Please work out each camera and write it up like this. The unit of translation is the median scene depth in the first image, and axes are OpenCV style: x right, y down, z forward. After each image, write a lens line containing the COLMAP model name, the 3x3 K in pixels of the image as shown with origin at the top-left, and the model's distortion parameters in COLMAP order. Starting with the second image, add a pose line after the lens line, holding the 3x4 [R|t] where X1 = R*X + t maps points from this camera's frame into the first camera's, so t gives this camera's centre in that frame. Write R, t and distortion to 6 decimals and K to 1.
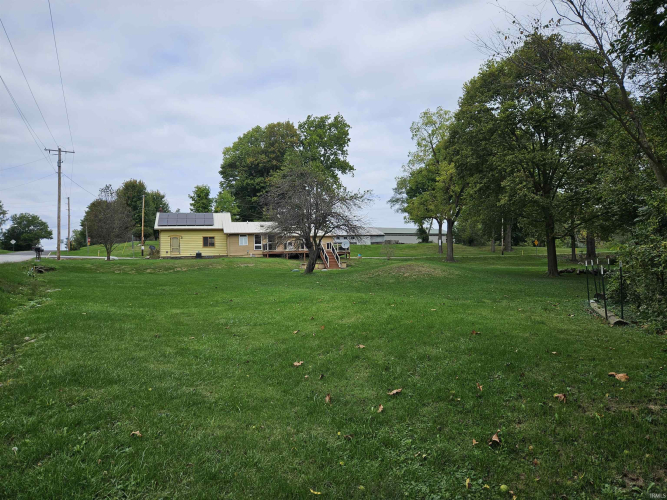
lens RADIAL K [[450.3, 0, 333.5], [0, 450.3, 250.0], [0, 0, 1]] dist [0.081489, -0.072447]
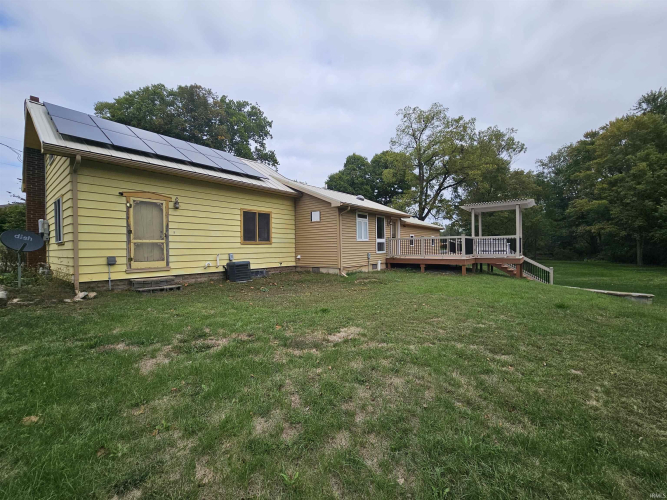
lens RADIAL K [[273.6, 0, 330.3], [0, 273.6, 249.1], [0, 0, 1]] dist [0.001598, -0.000336]
pose [[0.814310, 0.007681, 0.580380, -0.349400], [-0.011112, 0.999935, 0.002357, -0.003179], [-0.580324, -0.008369, 0.814343, 0.806872]]
